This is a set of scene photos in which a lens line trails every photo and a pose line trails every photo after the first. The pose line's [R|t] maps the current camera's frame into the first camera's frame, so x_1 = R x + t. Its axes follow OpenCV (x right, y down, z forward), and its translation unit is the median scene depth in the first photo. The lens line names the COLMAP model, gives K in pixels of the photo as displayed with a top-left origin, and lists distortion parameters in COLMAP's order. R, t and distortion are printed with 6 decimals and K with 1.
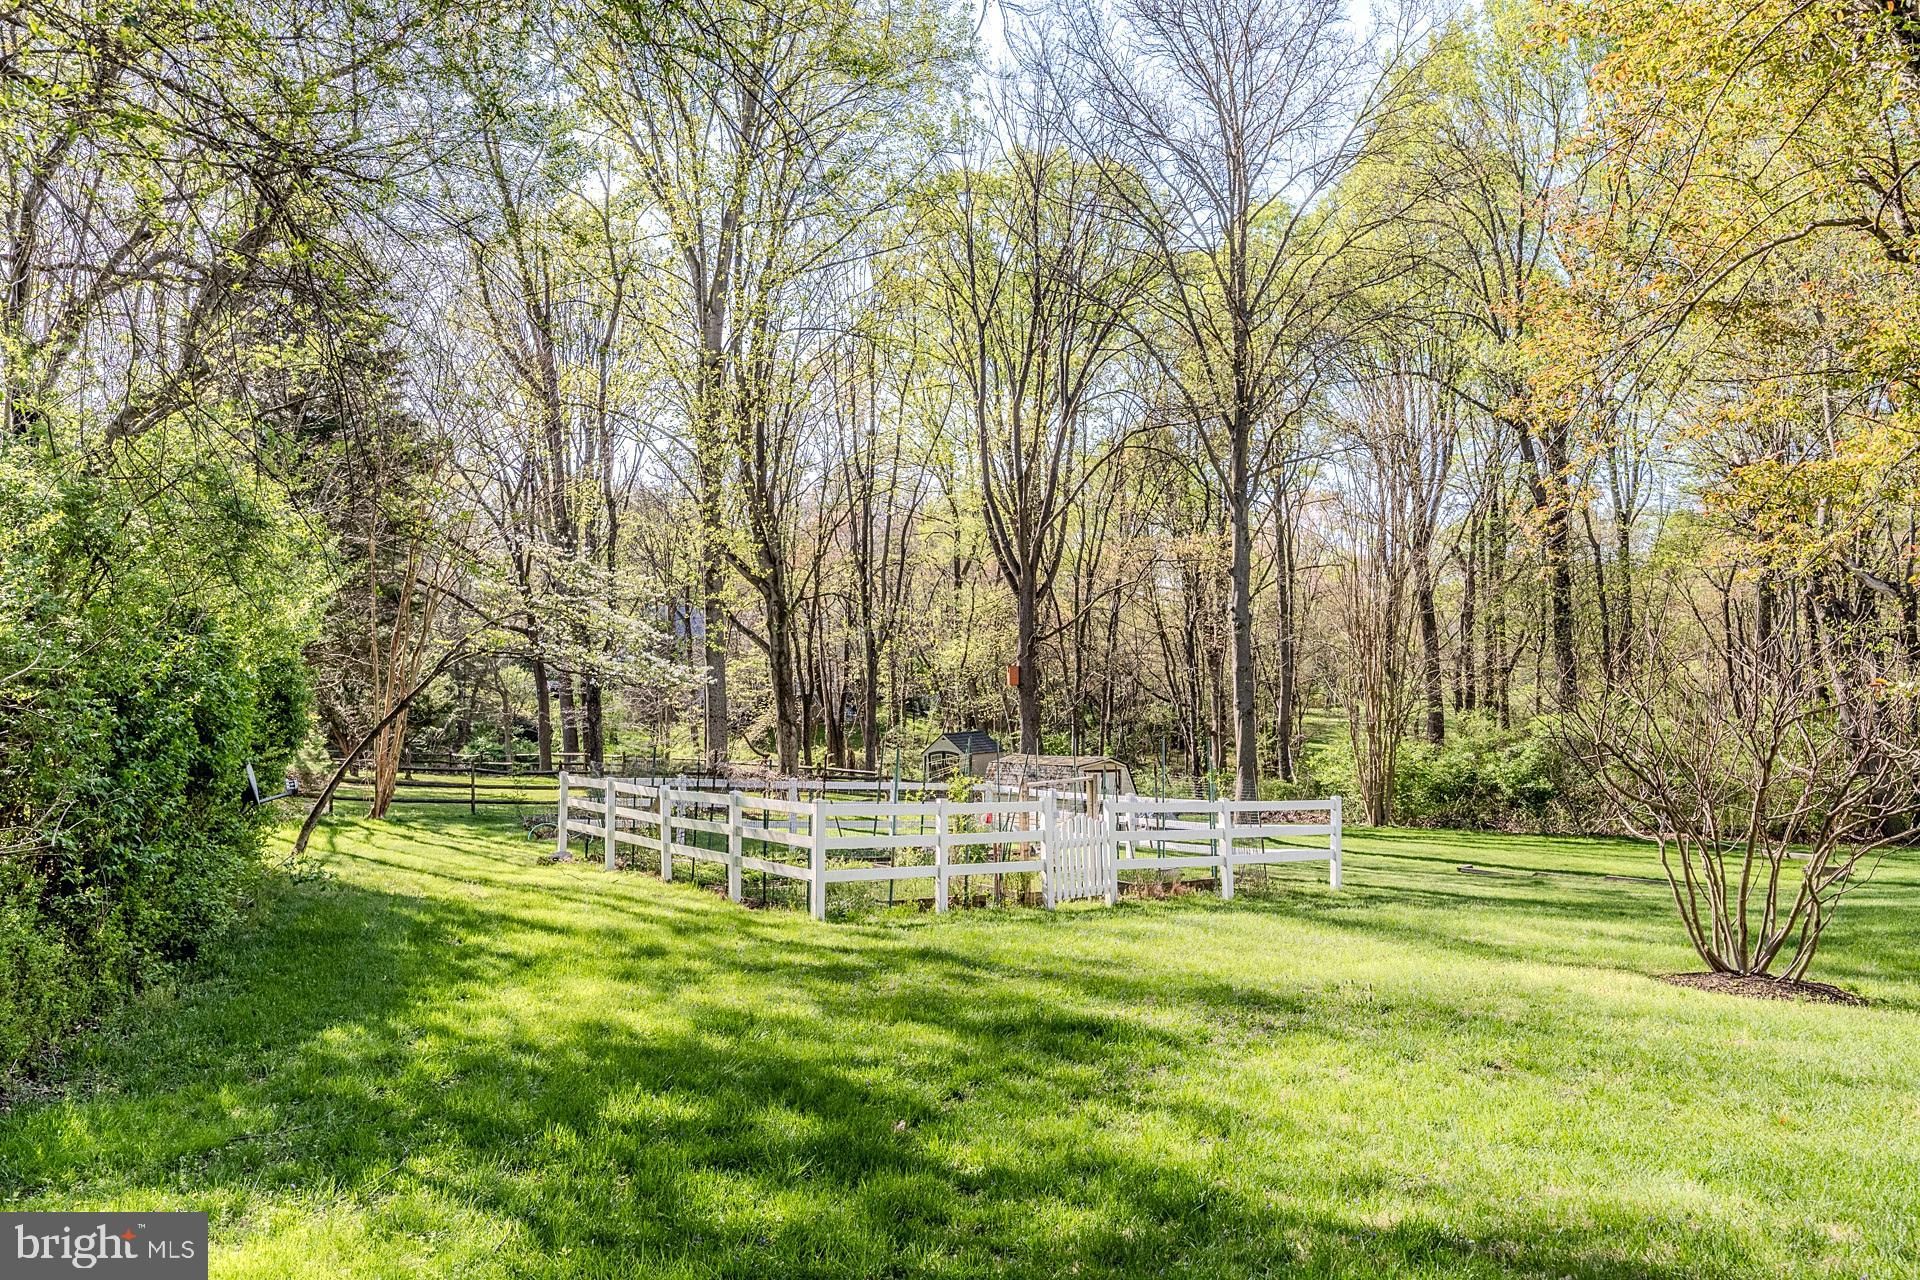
lens RADIAL K [[1241.6, 0, 960.0], [0, 1241.6, 640.0], [0, 0, 1]] dist [-0.005026, 0.026899]
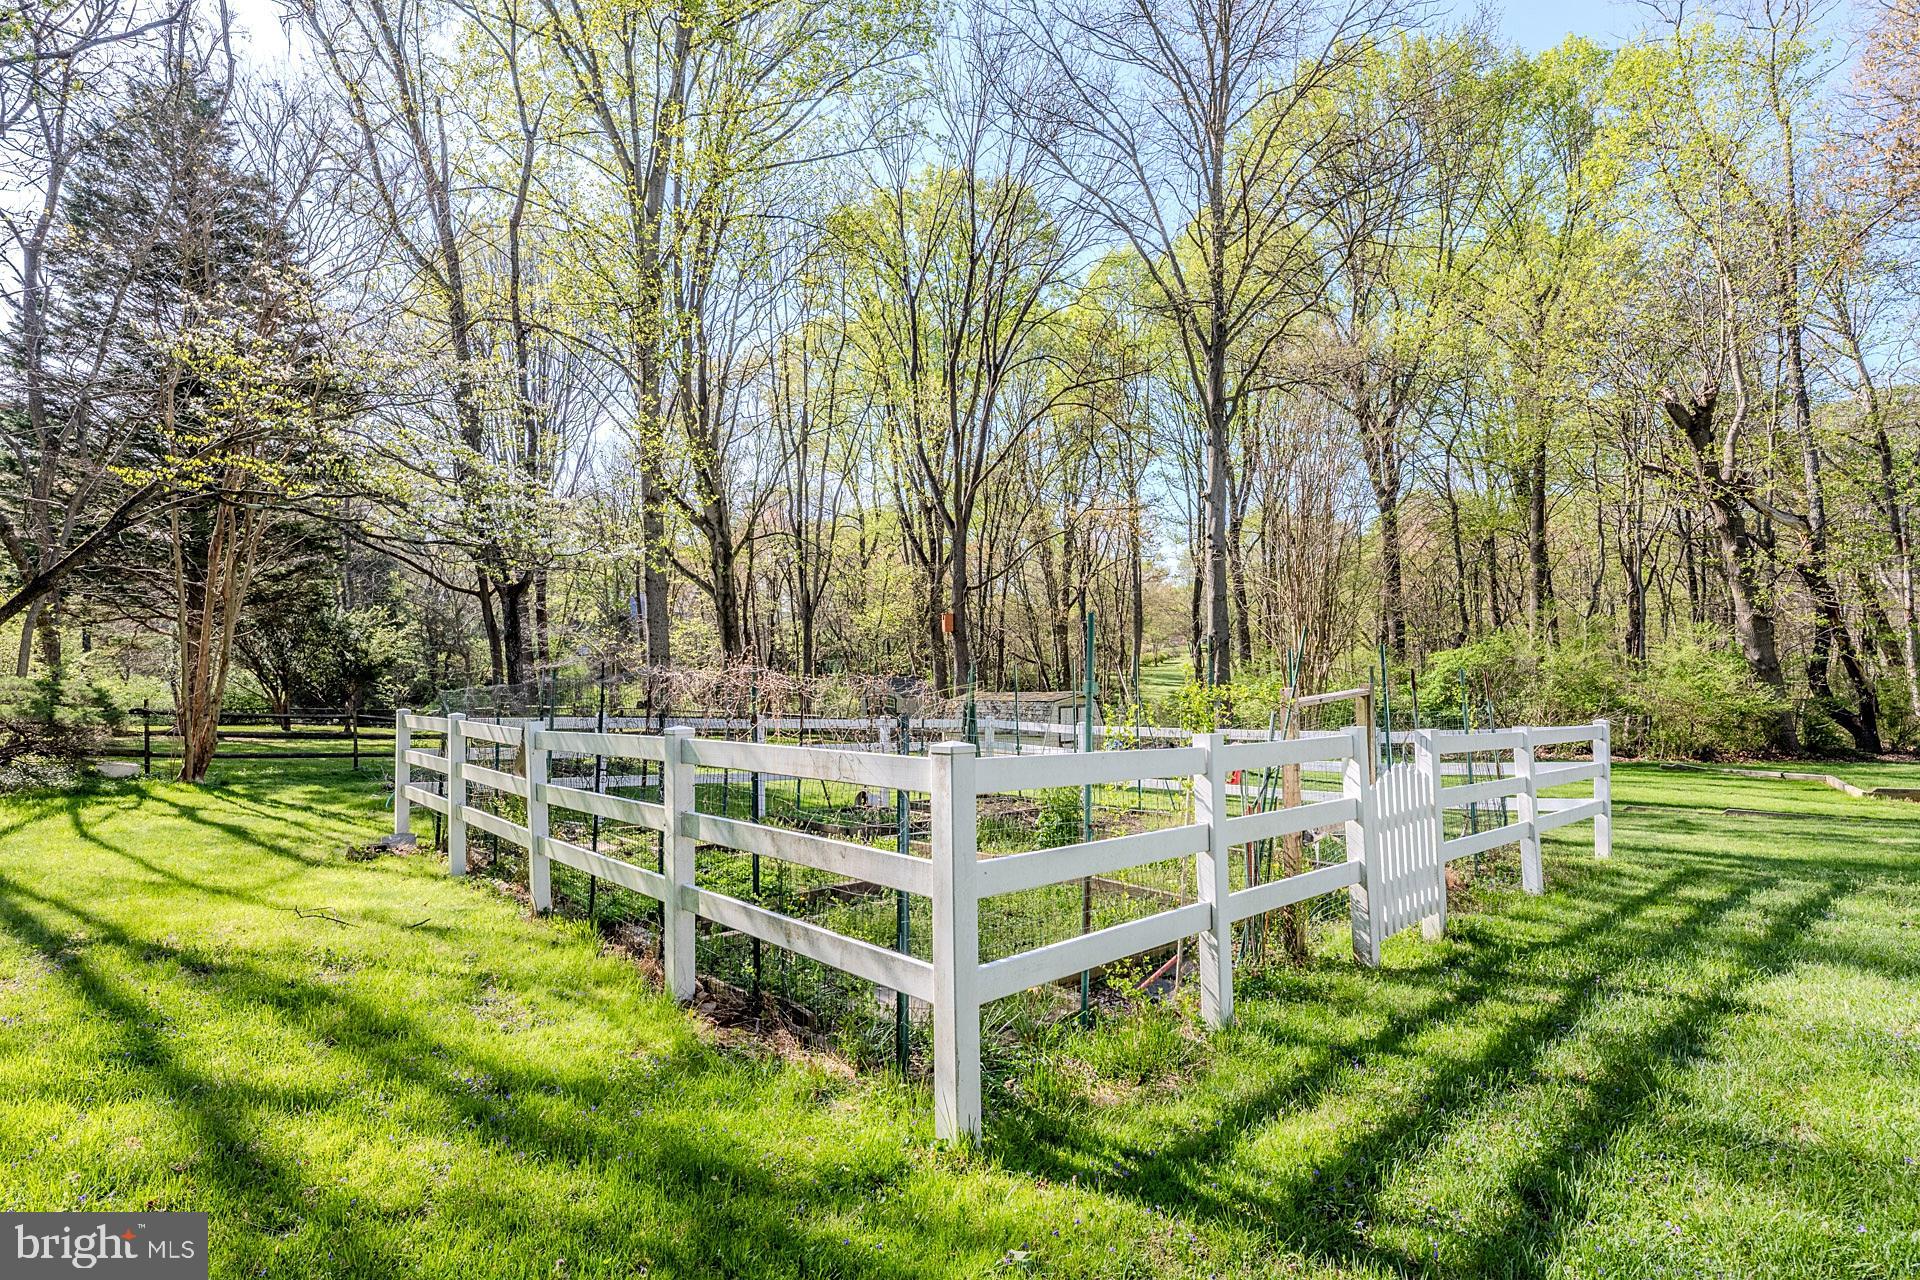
lens RADIAL K [[868.7, 0, 967.2], [0, 868.7, 645.6], [0, 0, 1]] dist [0.002246, 0.000039]
pose [[0.990121, -0.008428, 0.139960, -0.063447], [0.005361, 0.999738, 0.022270, 0.044450], [-0.140111, -0.021300, 0.989907, 0.353433]]
